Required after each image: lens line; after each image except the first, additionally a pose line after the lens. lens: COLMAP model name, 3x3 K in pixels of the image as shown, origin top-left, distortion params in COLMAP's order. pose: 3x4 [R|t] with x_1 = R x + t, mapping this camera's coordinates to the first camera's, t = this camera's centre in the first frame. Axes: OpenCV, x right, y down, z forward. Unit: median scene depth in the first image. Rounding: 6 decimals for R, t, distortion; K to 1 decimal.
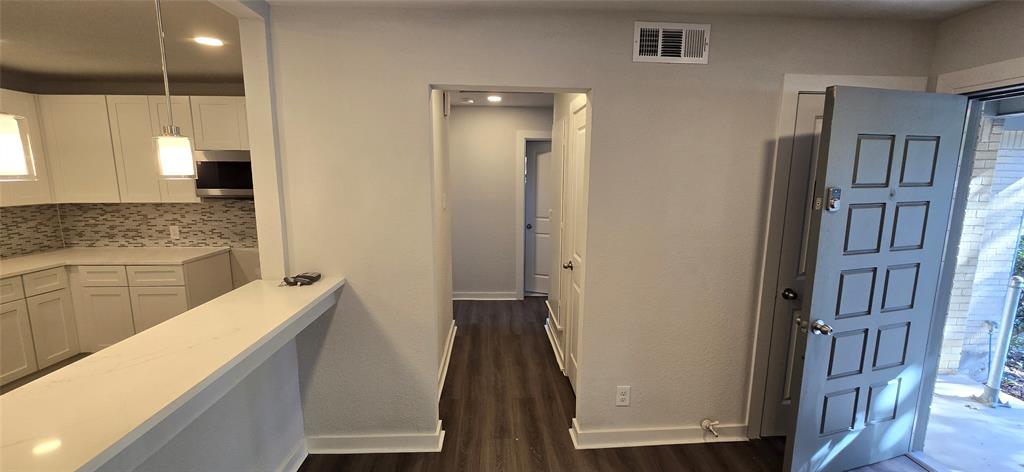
lens RADIAL K [[414.6, 0, 509.3], [0, 414.6, 238.7], [0, 0, 1]] dist [0.001175, 0.000854]
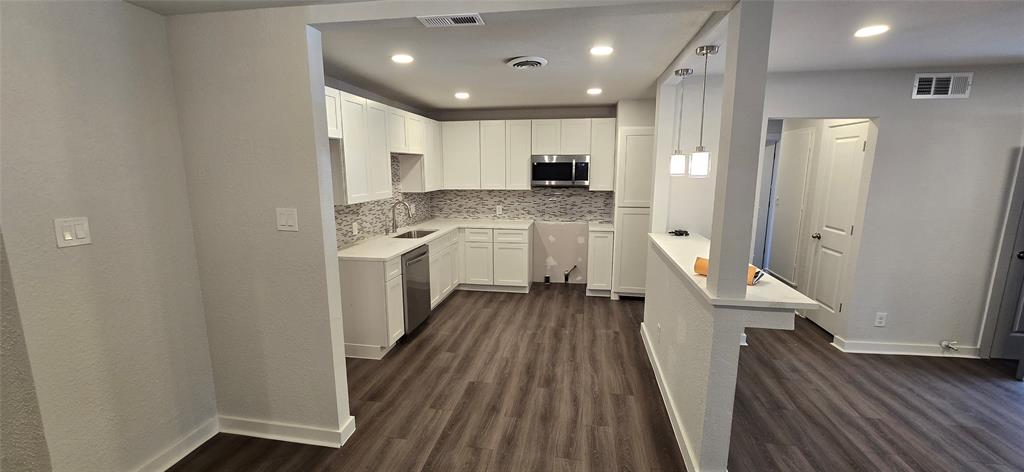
lens RADIAL K [[414.6, 0, 514.6], [0, 414.6, 238.6], [0, 0, 1]] dist [0.001175, 0.000854]
pose [[0.978051, 0.031044, -0.206042, -0.517029], [-0.027459, 0.999418, 0.020238, 0.066779], [0.206551, -0.014137, 0.978334, -0.528773]]
